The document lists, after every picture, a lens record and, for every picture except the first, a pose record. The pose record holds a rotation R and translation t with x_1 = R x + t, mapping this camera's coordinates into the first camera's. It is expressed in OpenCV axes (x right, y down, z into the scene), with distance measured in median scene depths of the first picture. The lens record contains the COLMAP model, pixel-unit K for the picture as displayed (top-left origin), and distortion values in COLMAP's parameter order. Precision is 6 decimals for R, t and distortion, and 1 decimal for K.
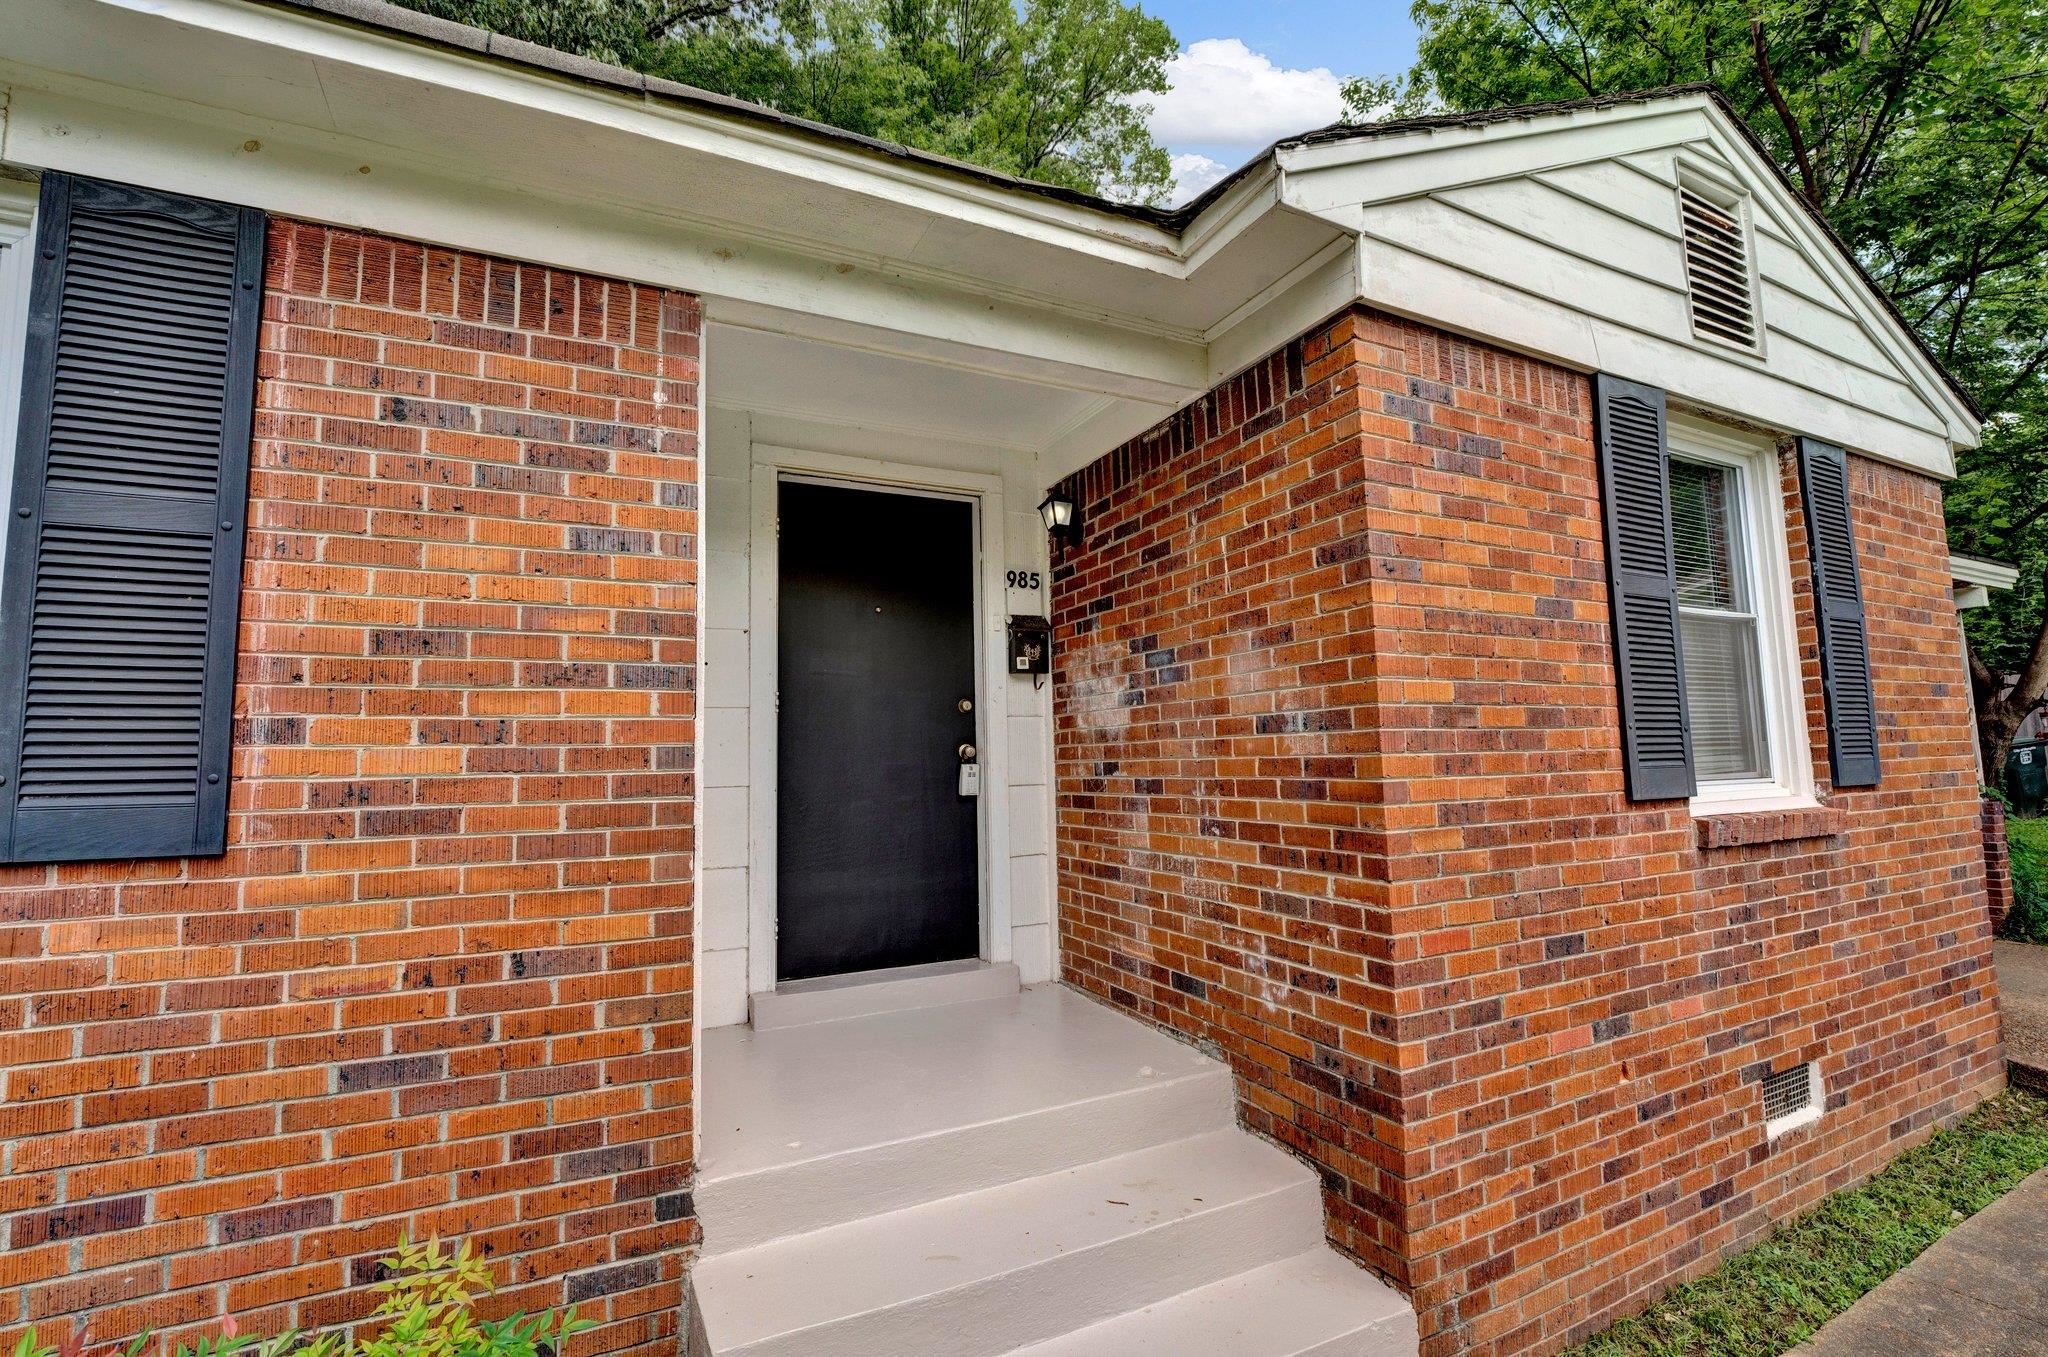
lens RADIAL K [[893.5, 0, 1017.2], [0, 893.5, 680.5], [0, 0, 1]] dist [-0.021246, 0.000207]
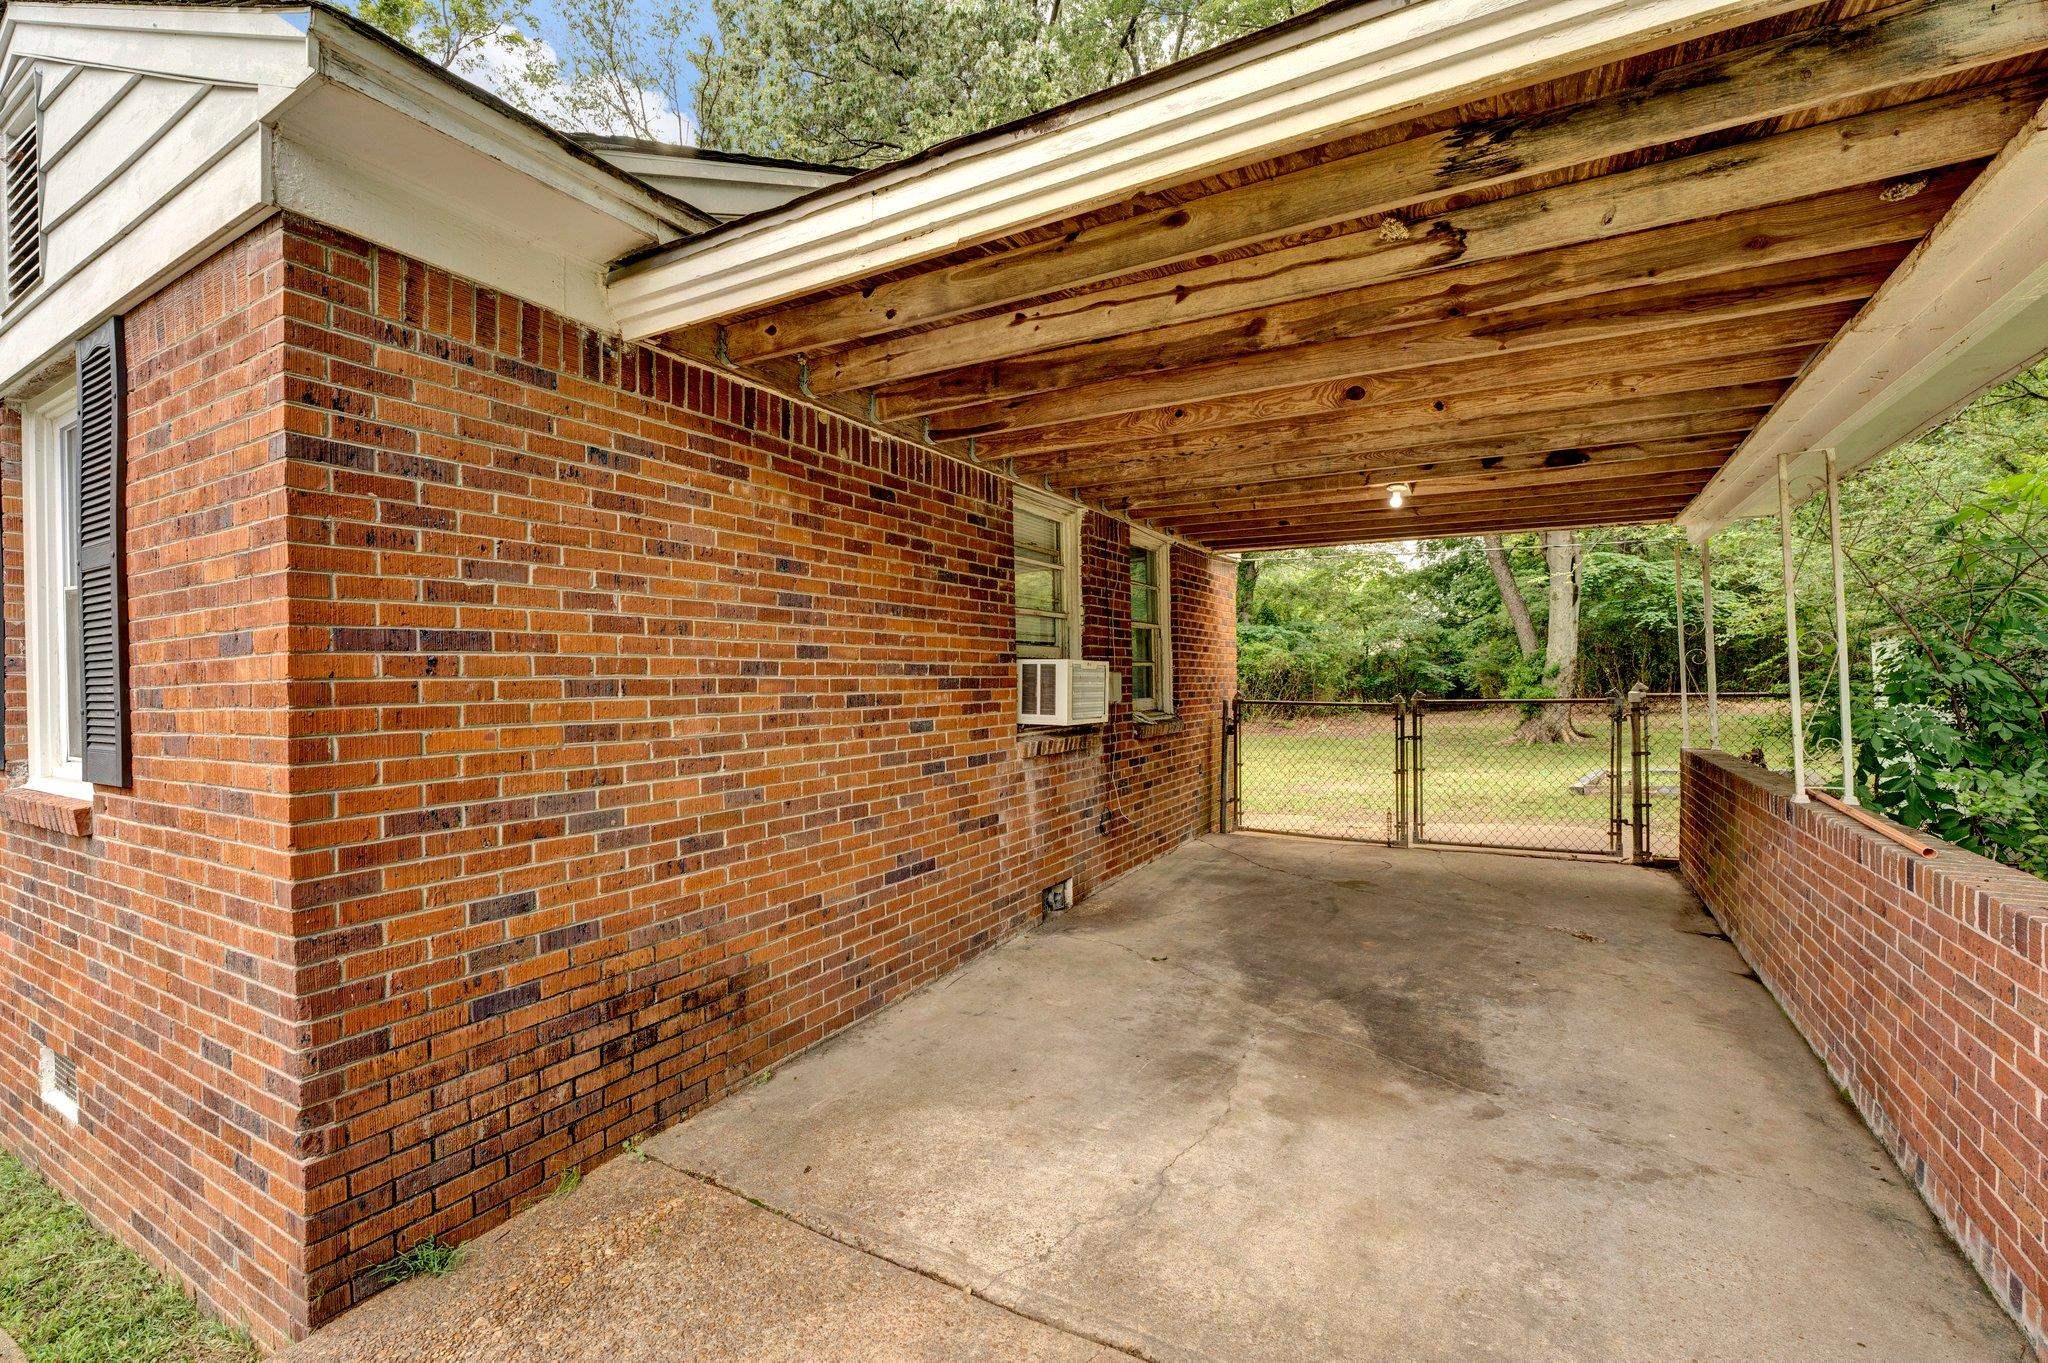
lens RADIAL K [[899.7, 0, 1009.1], [0, 899.7, 678.9], [0, 0, 1]] dist [-0.018913, 0.000719]
pose [[0.555162, 0.009763, -0.831685, 2.816782], [0.086102, 0.993884, 0.069141, 0.057147], [0.827274, -0.109994, 0.550926, 1.705224]]
